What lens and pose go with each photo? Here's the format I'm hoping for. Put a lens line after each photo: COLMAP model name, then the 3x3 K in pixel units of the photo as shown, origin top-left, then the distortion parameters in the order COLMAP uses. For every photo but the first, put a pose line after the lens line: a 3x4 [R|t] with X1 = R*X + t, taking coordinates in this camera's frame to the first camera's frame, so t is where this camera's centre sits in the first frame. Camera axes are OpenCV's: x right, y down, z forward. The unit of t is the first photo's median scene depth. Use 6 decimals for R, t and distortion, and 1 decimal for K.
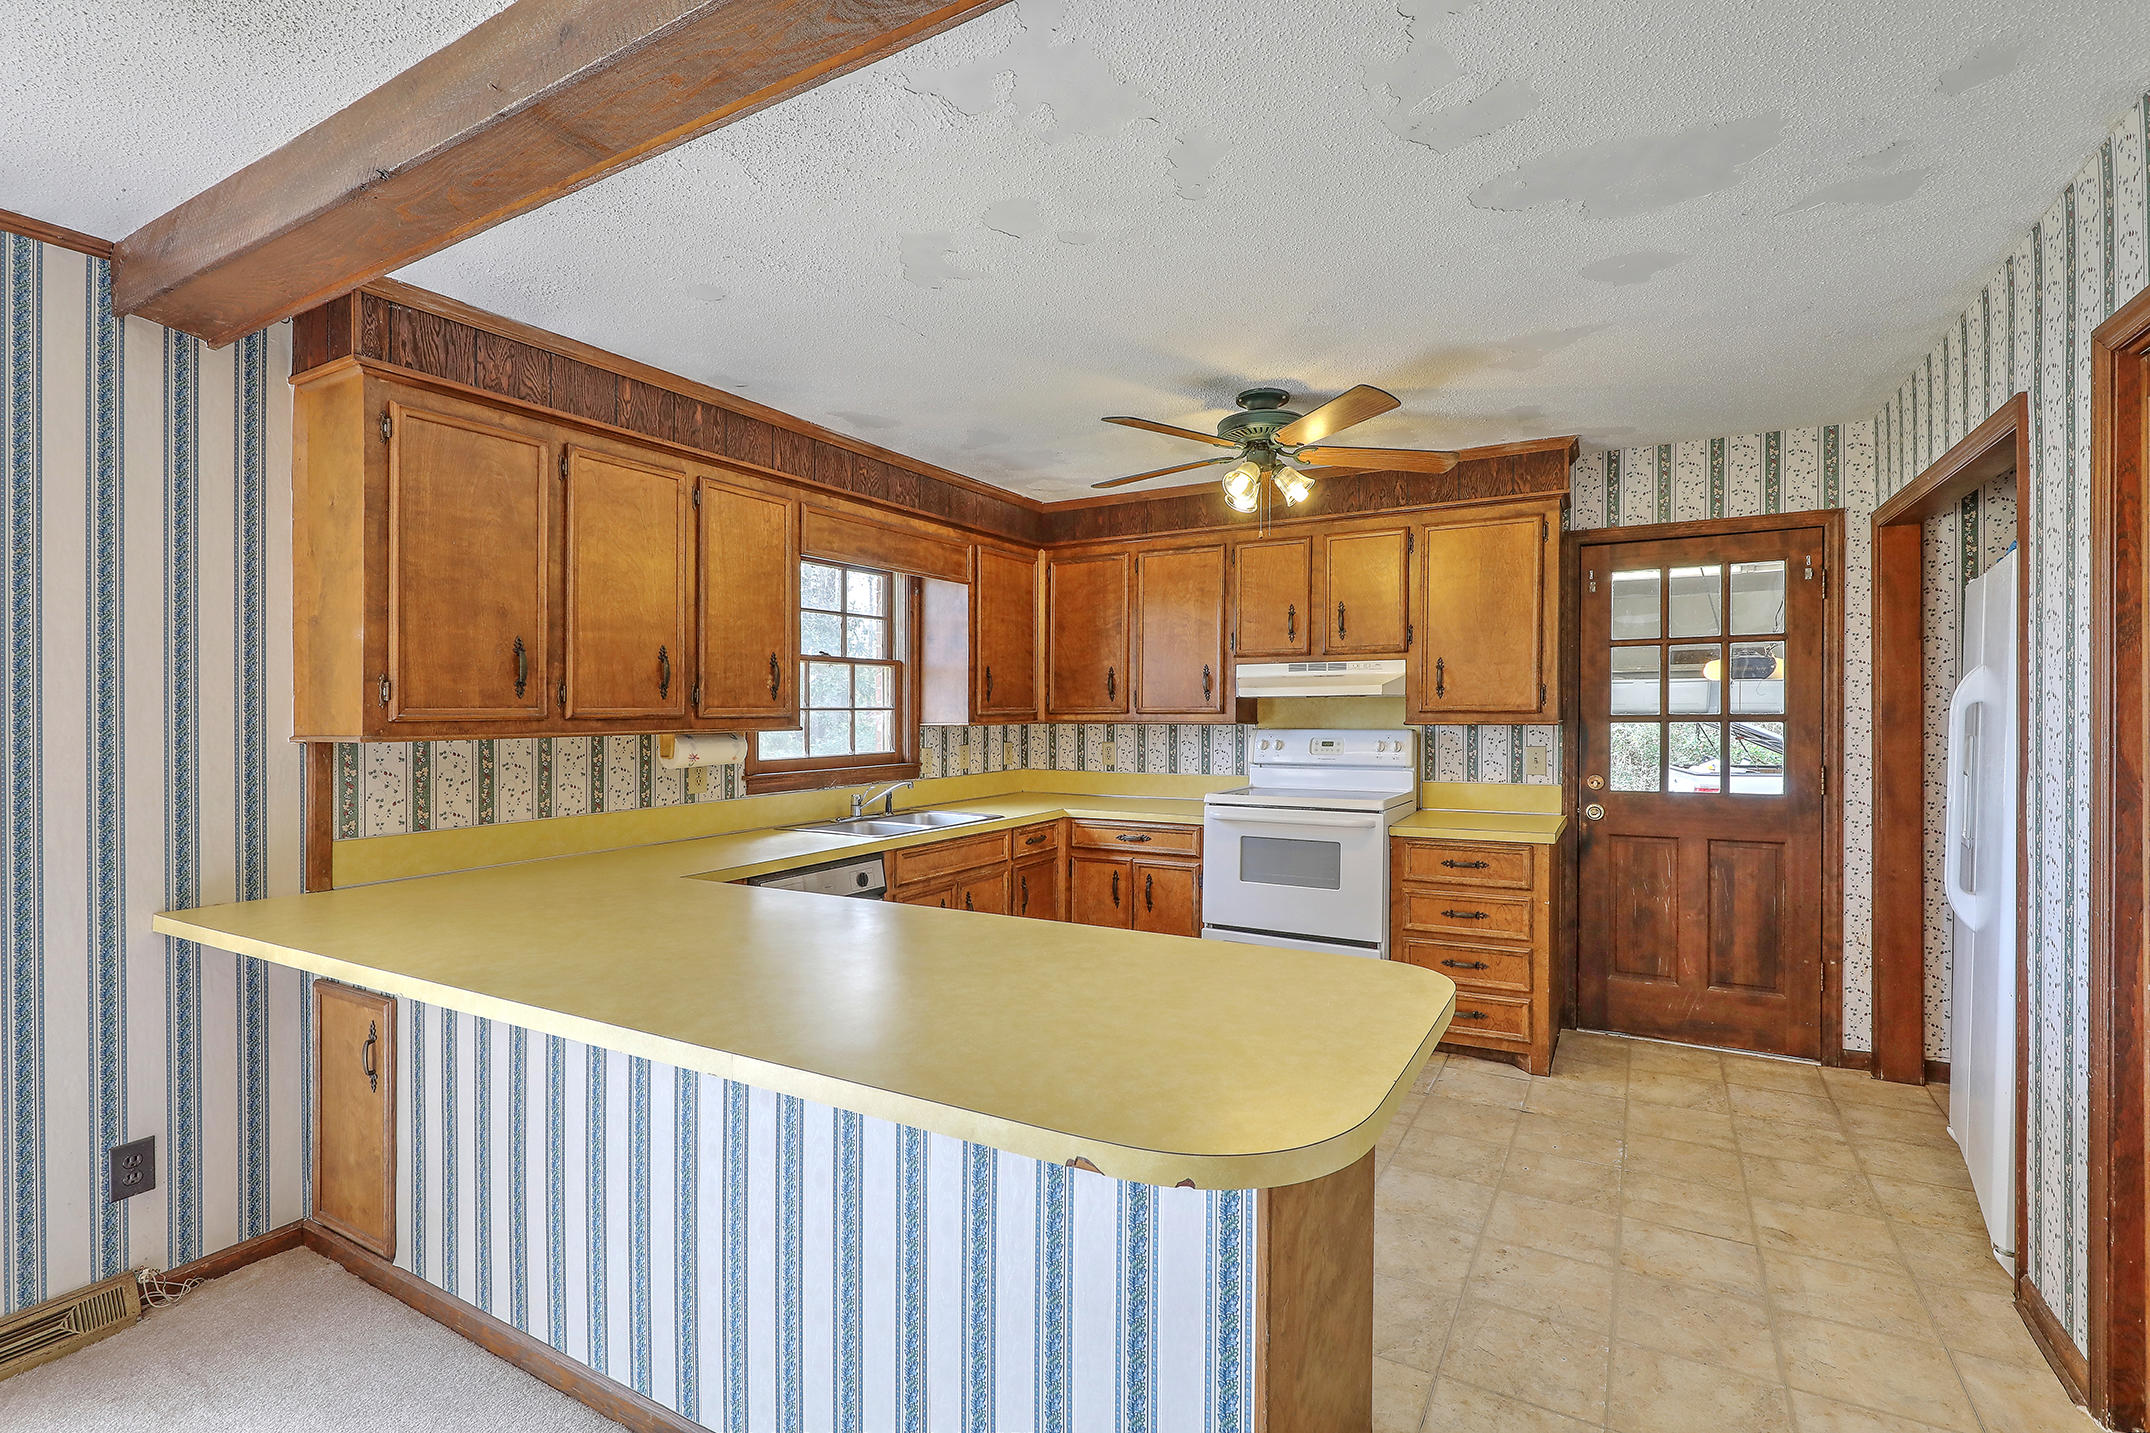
lens RADIAL K [[984.5, 0, 1071.2], [0, 984.5, 742.8], [0, 0, 1]] dist [0.000492, -0.000029]
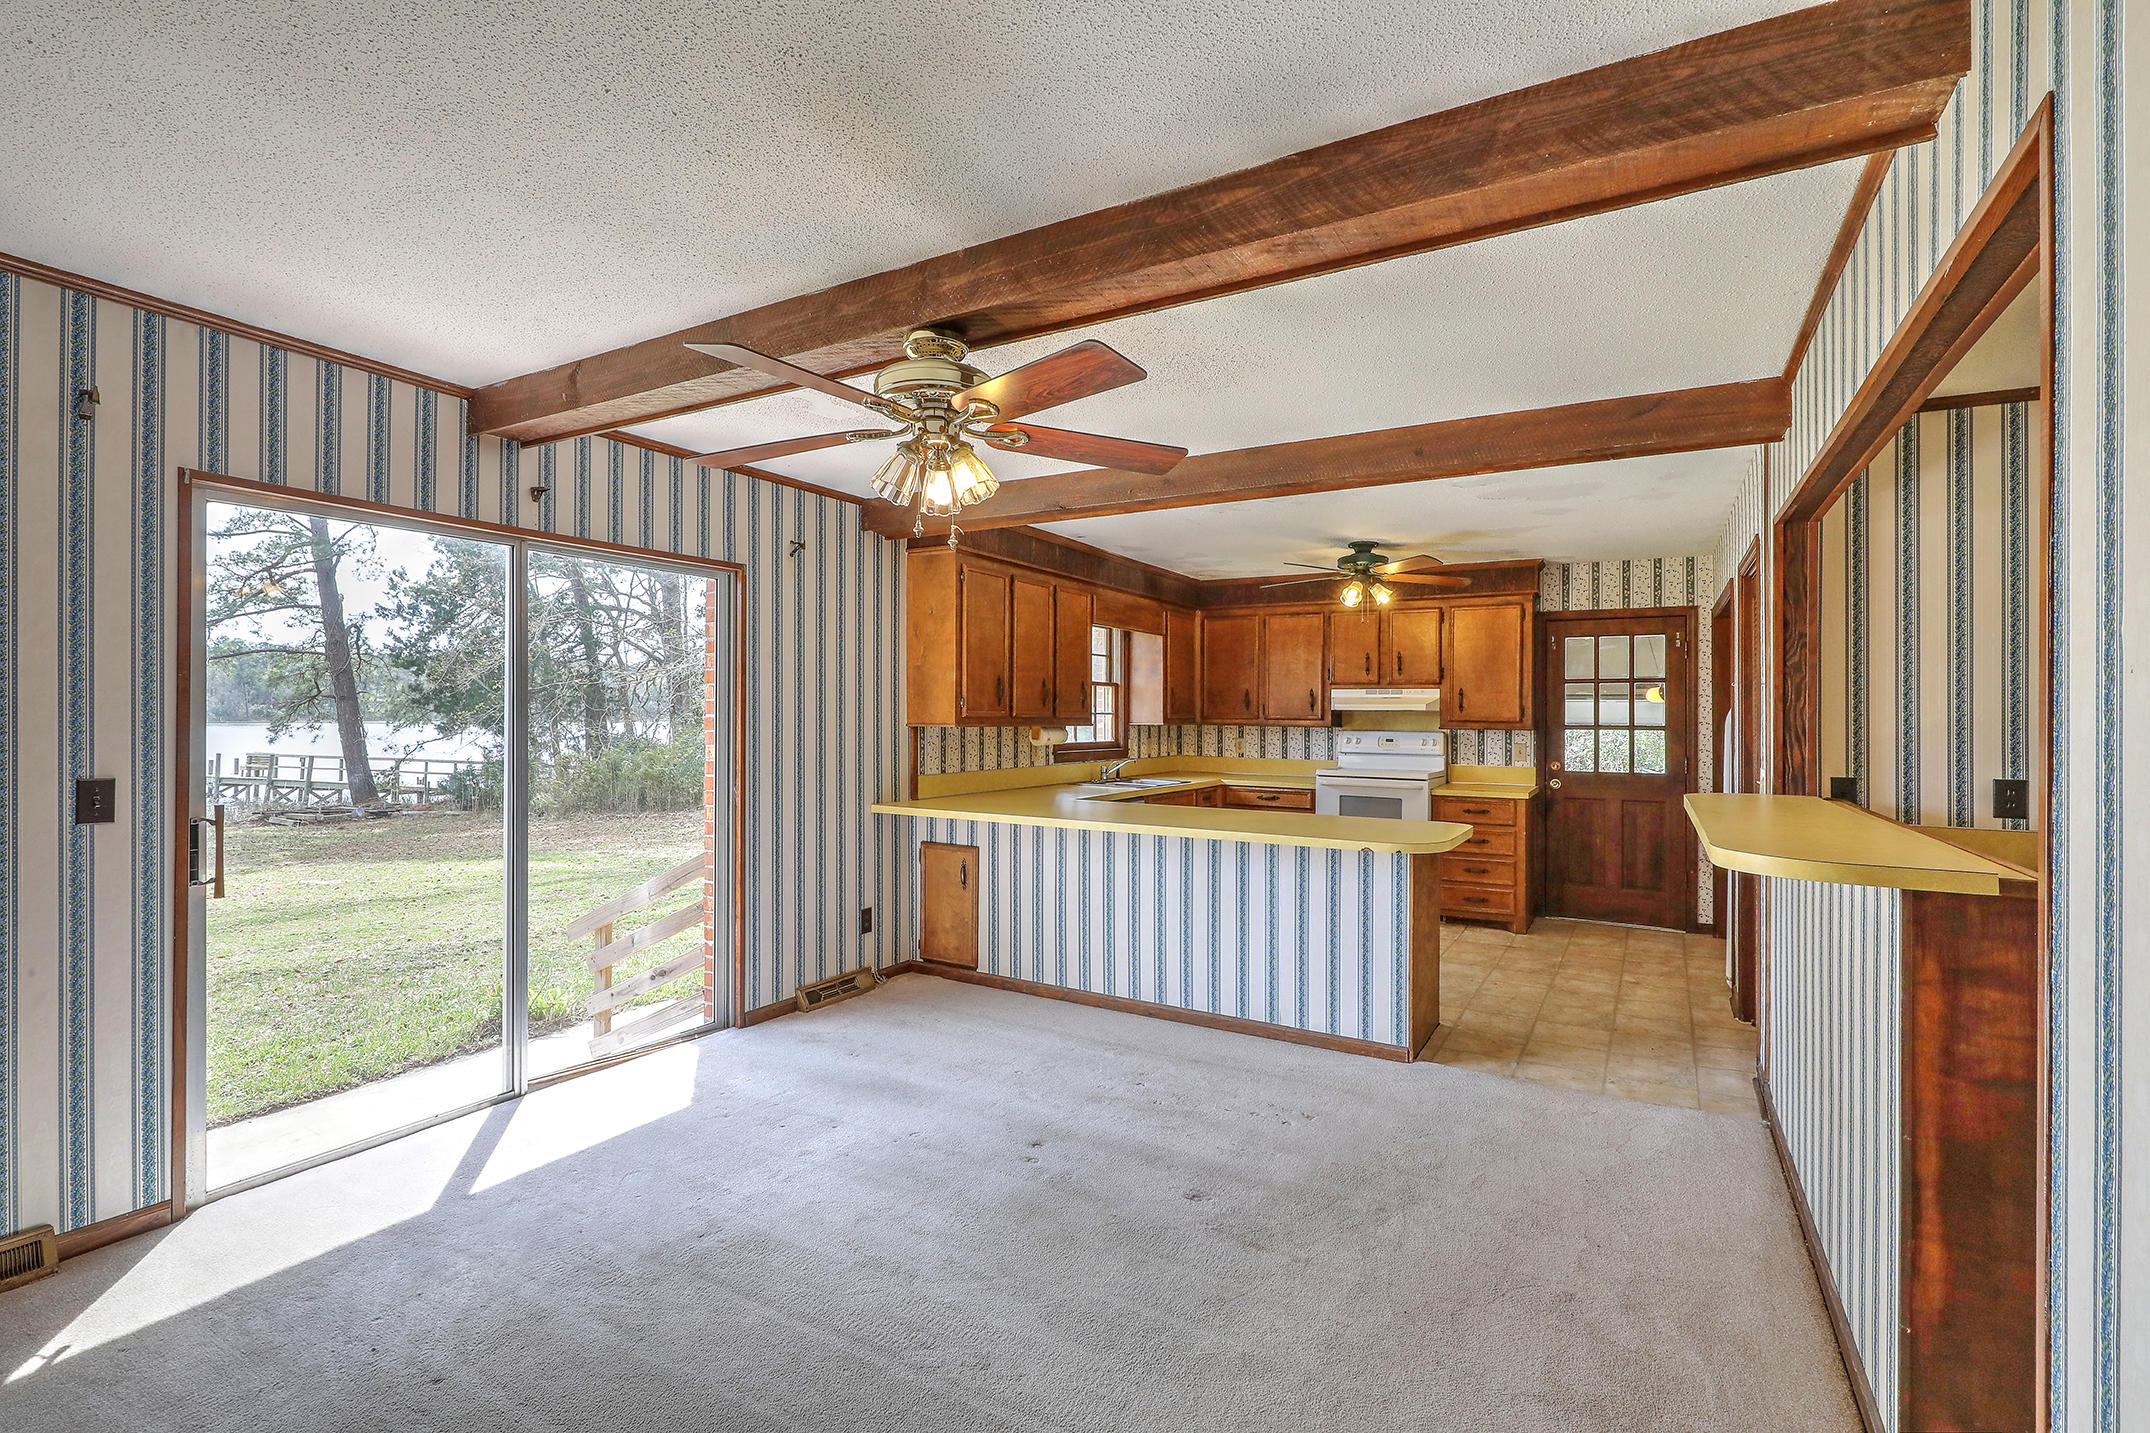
lens RADIAL K [[984.5, 0, 1074.0], [0, 984.5, 718.7], [0, 0, 1]] dist [0.000492, -0.000029]
pose [[0.999880, 0.014993, -0.003810, -0.274964], [-0.015101, 0.999435, -0.030014, 0.024988], [0.003358, 0.030068, 0.999542, -0.668823]]
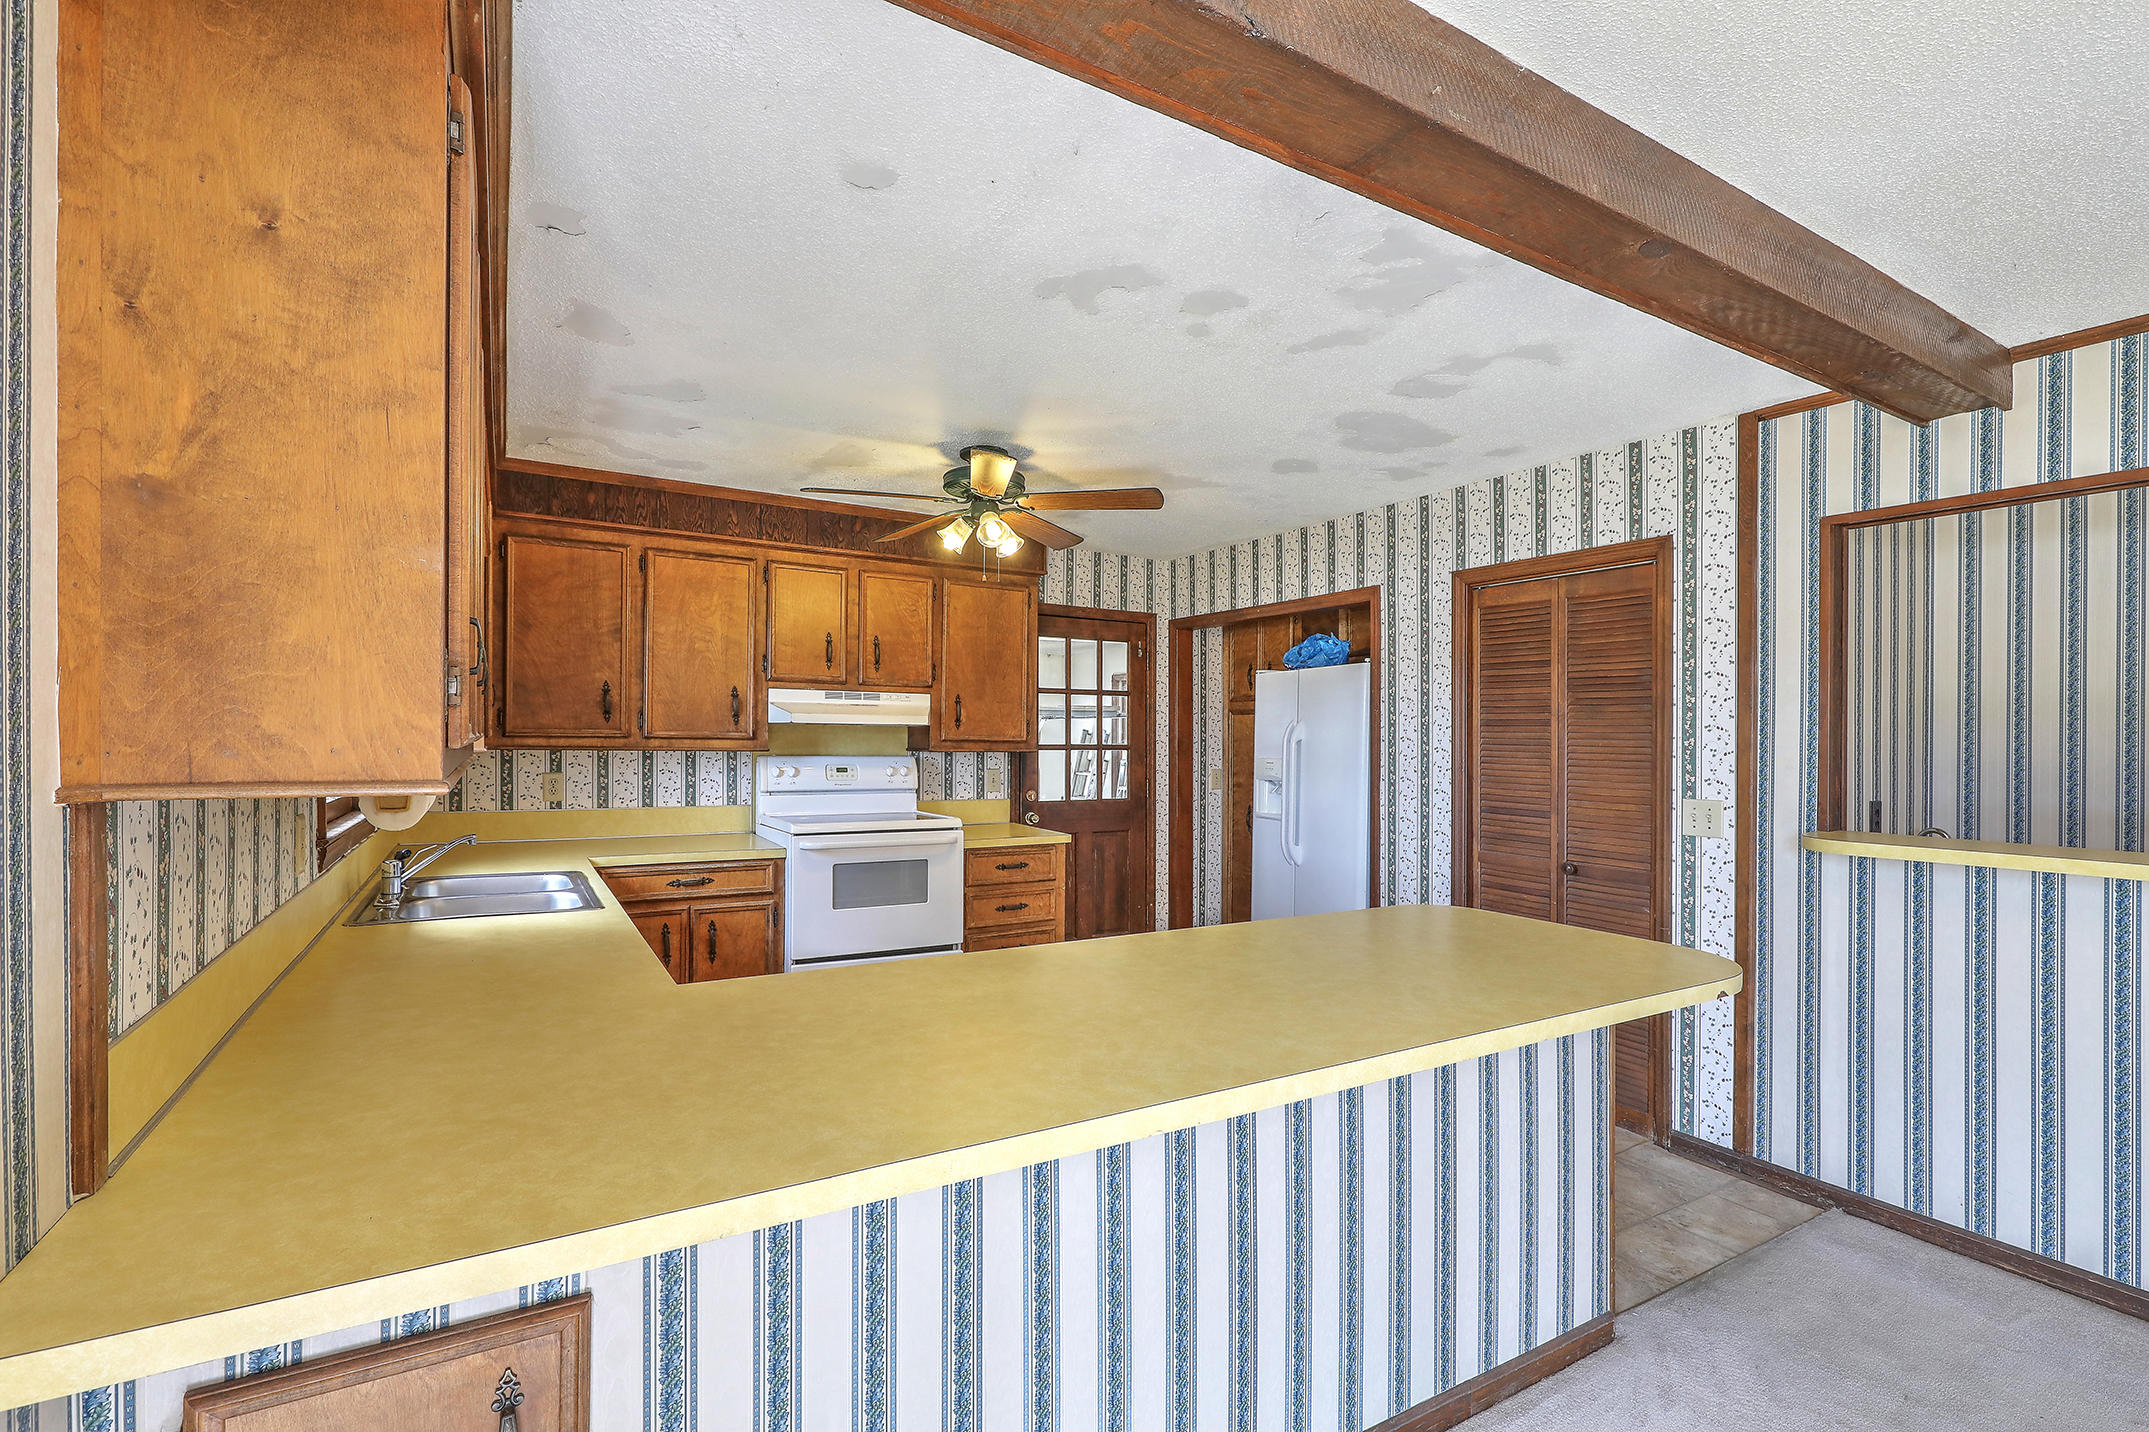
lens RADIAL K [[984.1, 0, 1081.0], [0, 984.1, 755.2], [0, 0, 1]] dist [0.000492, -0.000029]
pose [[0.487278, -0.003812, 0.873239, -0.591742], [0.013875, 0.999898, -0.003377, -0.008459], [-0.873137, 0.013762, 0.487281, 0.313611]]
